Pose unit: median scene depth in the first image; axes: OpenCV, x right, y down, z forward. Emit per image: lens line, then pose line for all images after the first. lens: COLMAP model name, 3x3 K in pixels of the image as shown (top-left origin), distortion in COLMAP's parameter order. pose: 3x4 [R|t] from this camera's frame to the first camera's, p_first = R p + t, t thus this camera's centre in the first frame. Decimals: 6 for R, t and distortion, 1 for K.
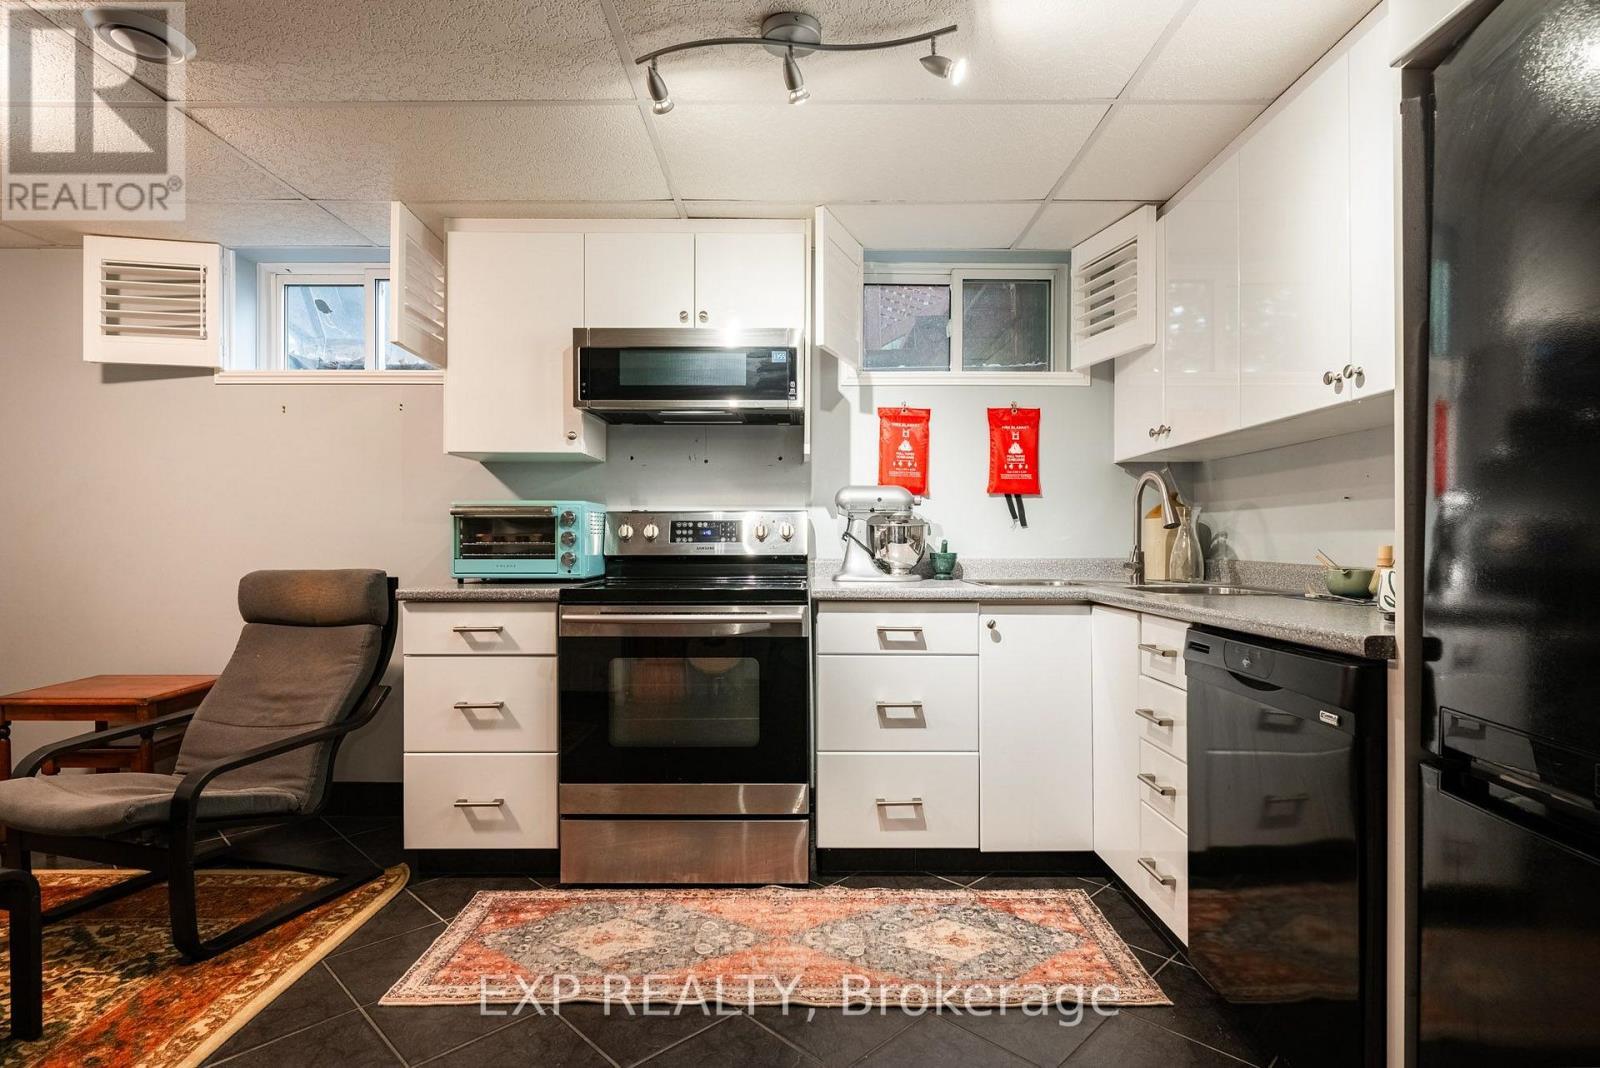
lens RADIAL K [[830.5, 0, 803.1], [0, 830.5, 540.3], [0, 0, 1]] dist [-0.003278, -0.000187]
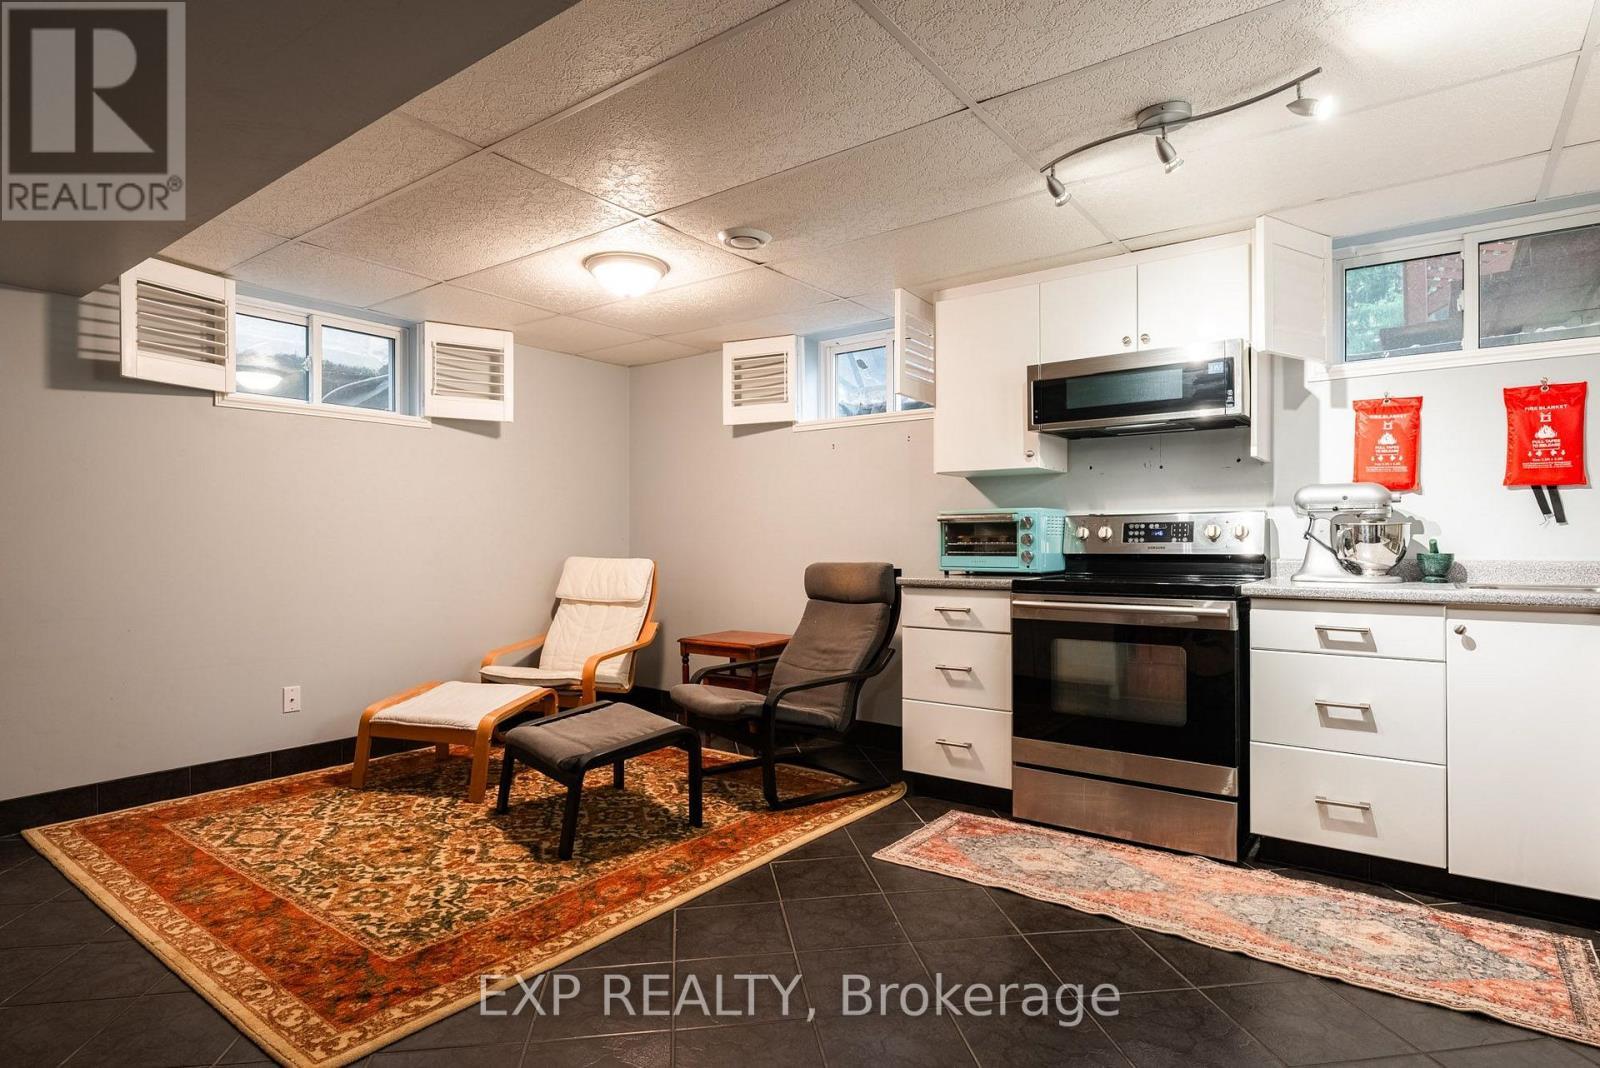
lens RADIAL K [[830.5, 0, 803.1], [0, 830.5, 540.3], [0, 0, 1]] dist [-0.003278, -0.000187]
pose [[0.809478, -0.003421, -0.587140, 0.175896], [0.002851, 0.999994, -0.001896, 0.000690], [0.587143, -0.000139, 0.809483, -0.182128]]
